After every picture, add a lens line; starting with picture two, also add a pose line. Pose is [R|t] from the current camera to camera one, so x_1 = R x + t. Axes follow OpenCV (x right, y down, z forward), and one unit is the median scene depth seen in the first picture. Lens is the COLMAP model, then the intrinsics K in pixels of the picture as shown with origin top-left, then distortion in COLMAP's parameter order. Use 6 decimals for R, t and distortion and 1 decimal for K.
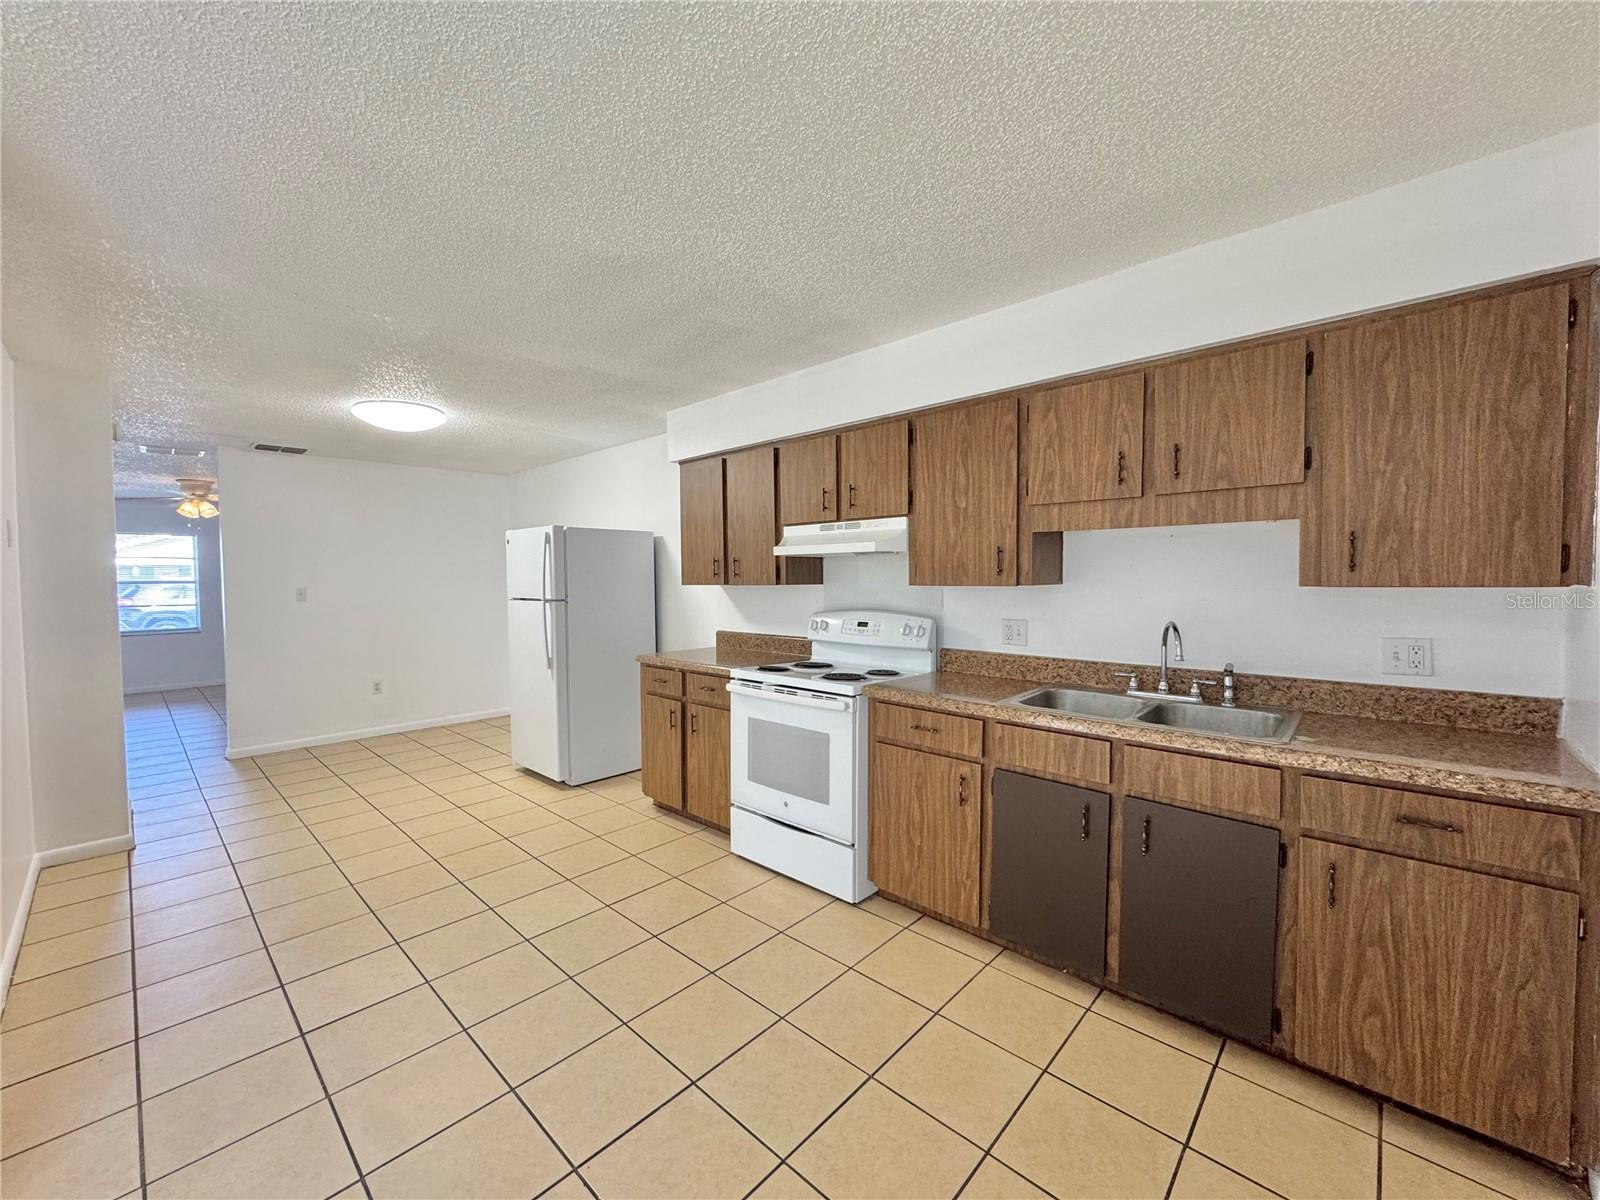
lens RADIAL K [[634.7, 0, 800.7], [0, 634.7, 601.9], [0, 0, 1]] dist [-0.003634, -0.001082]
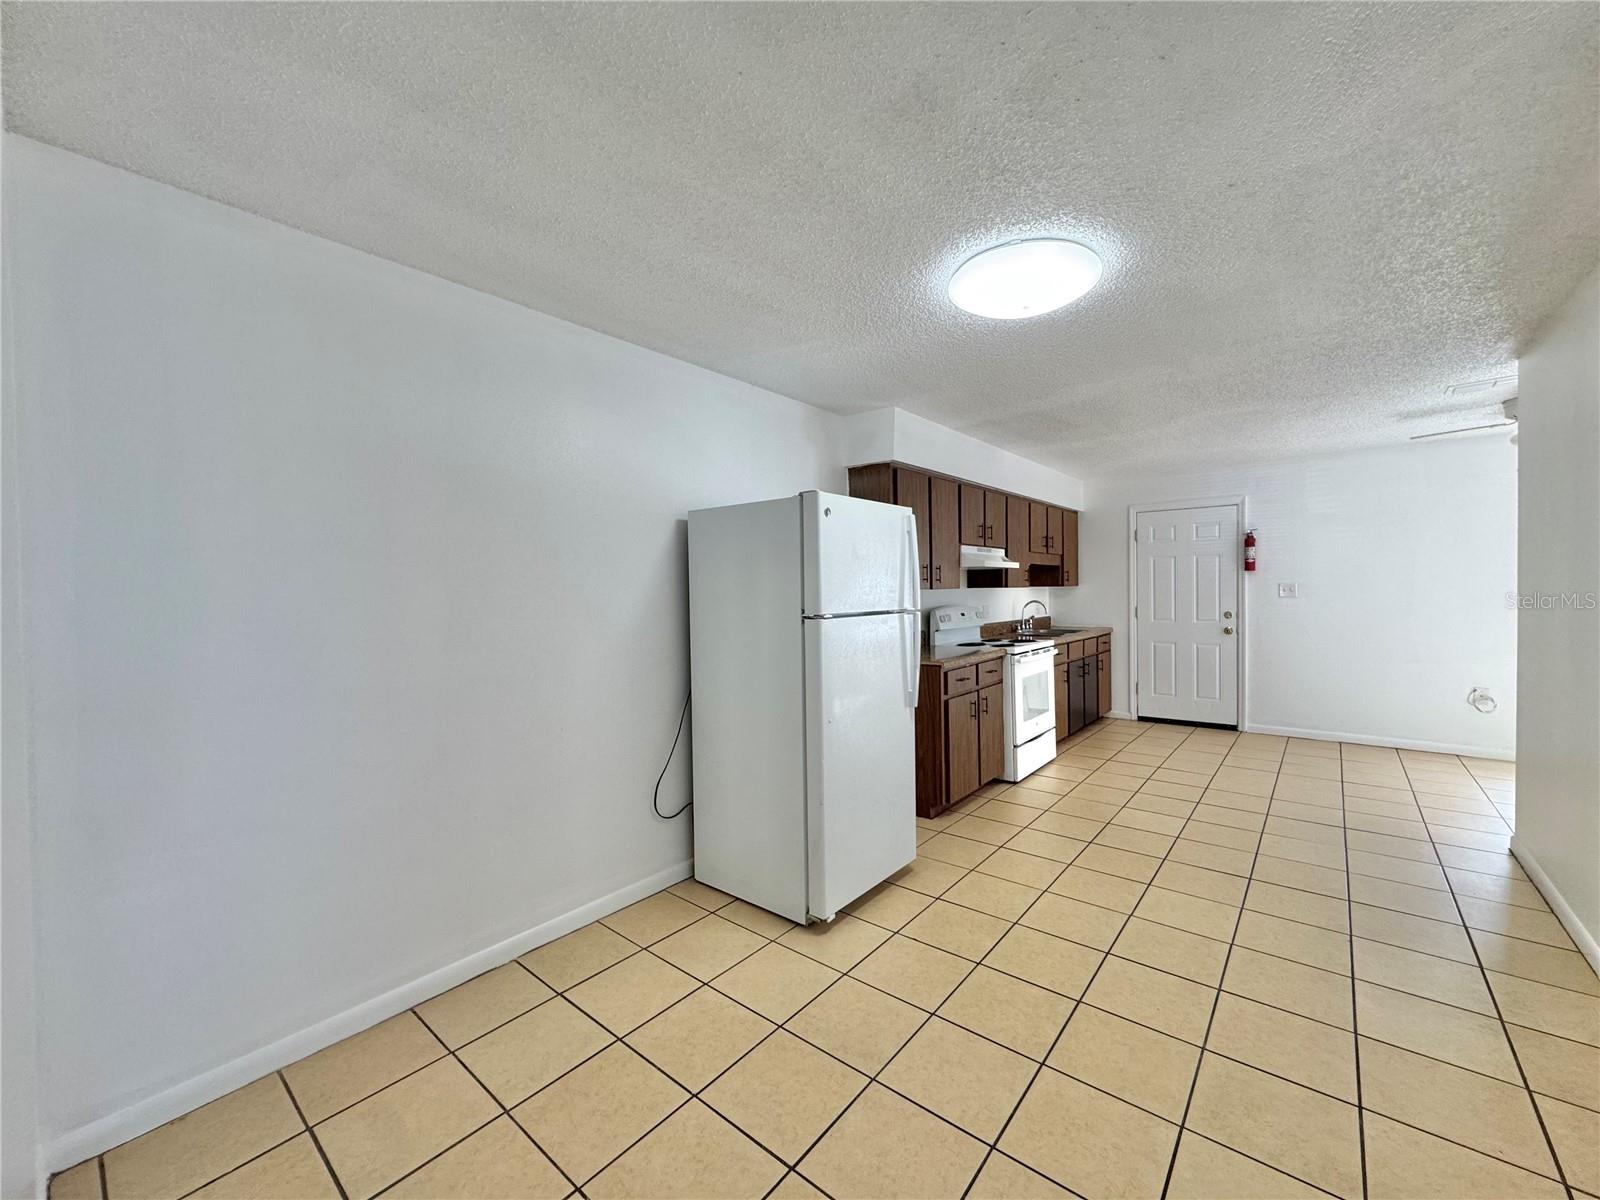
lens RADIAL K [[634.7, 0, 789.9], [0, 634.7, 598.2], [0, 0, 1]] dist [-0.003634, -0.001082]
pose [[-0.044272, -0.005600, 0.999004, -1.932068], [0.053543, 0.998534, 0.007970, -0.051492], [-0.997584, 0.053843, -0.043907, 2.037510]]
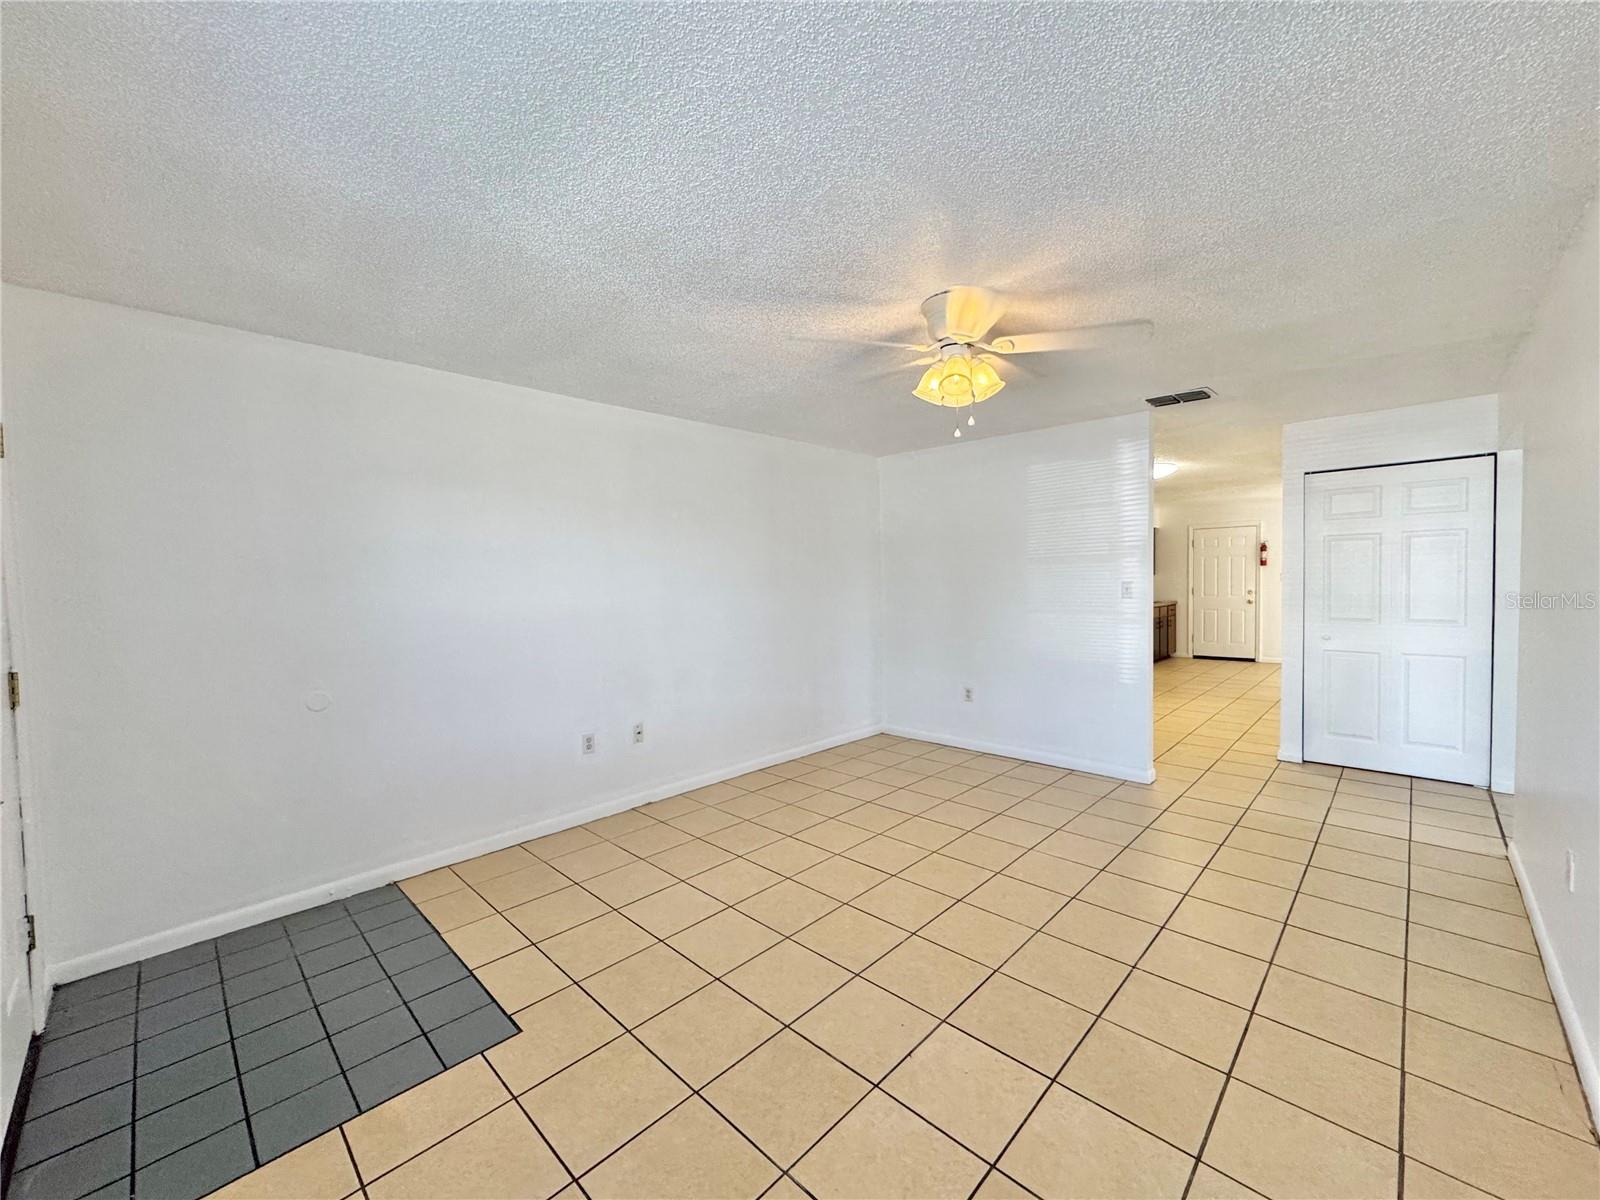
lens RADIAL K [[634.7, 0, 791.2], [0, 634.7, 609.0], [0, 0, 1]] dist [-0.003634, -0.001082]
pose [[0.020285, -0.030836, 0.999319, -3.797502], [0.058289, 0.997861, 0.029608, -0.061798], [-0.998094, 0.057649, 0.022039, 3.168353]]
